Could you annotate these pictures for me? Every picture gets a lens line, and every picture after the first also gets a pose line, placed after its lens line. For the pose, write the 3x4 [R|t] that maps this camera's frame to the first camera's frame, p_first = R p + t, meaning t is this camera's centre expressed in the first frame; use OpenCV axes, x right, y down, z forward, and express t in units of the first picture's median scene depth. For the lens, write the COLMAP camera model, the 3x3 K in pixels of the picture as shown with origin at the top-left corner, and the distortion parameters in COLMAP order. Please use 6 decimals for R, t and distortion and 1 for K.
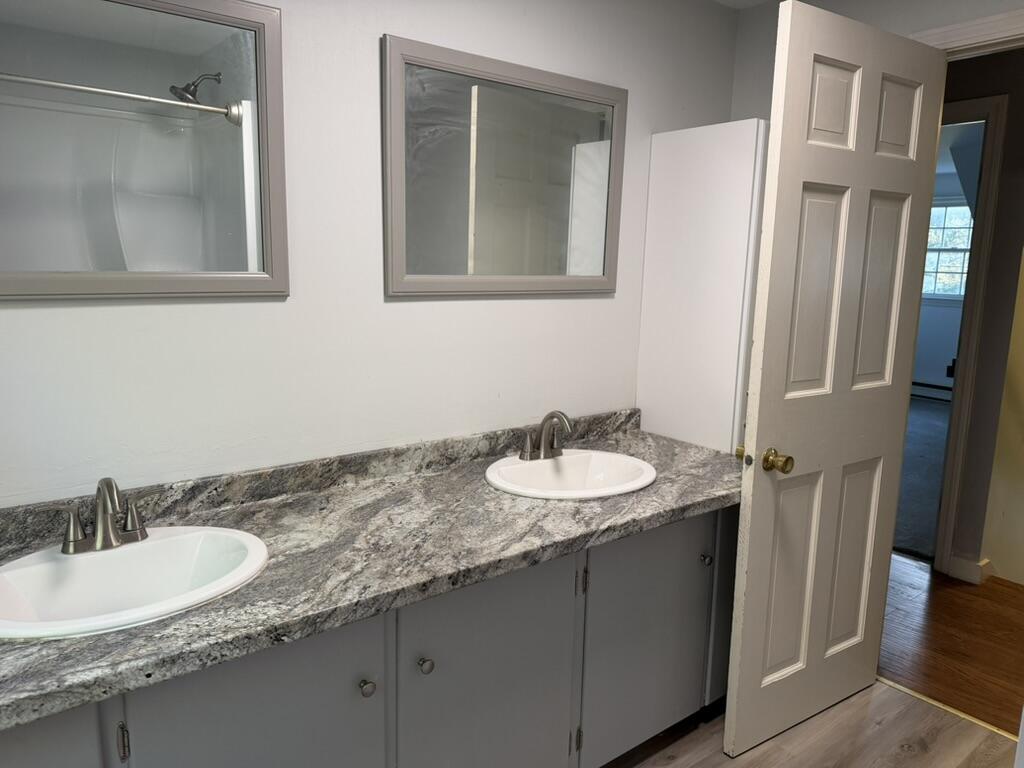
lens RADIAL K [[722.0, 0, 508.1], [0, 722.0, 384.4], [0, 0, 1]] dist [0.069763, -0.079519]
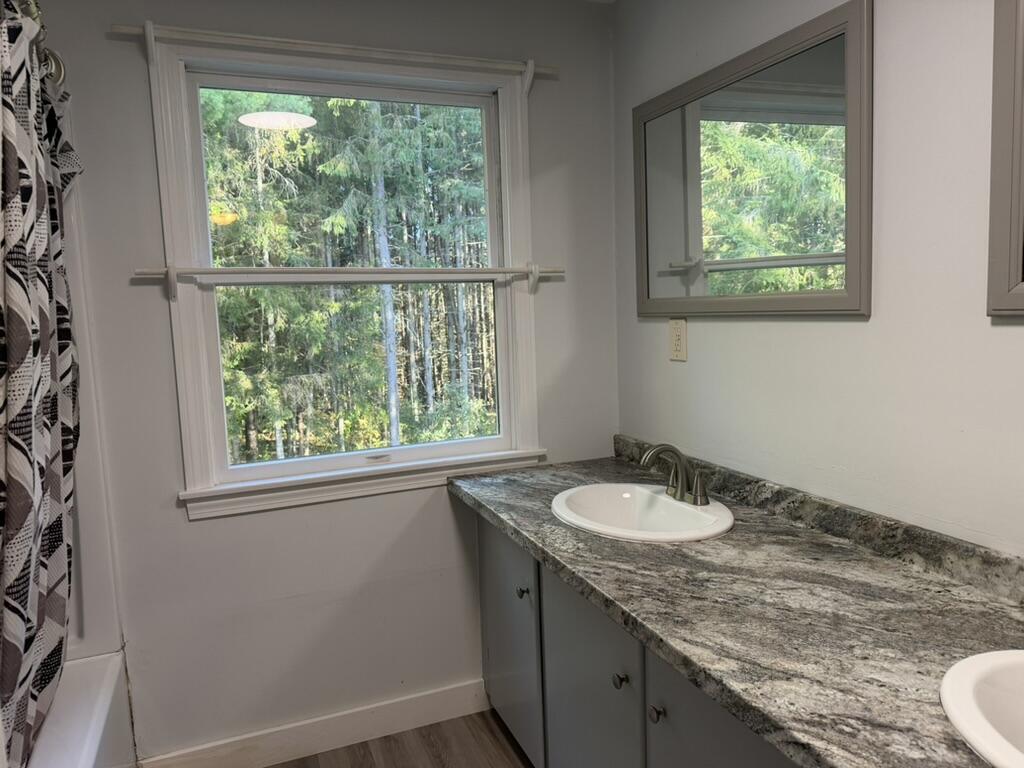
lens RADIAL K [[722.0, 0, 508.8], [0, 722.0, 379.3], [0, 0, 1]] dist [0.069763, -0.079519]
pose [[-0.297475, 0.086354, -0.950816, 0.696437], [-0.125571, 0.983711, 0.128628, -0.111365], [0.946436, 0.157659, -0.281786, 0.902756]]
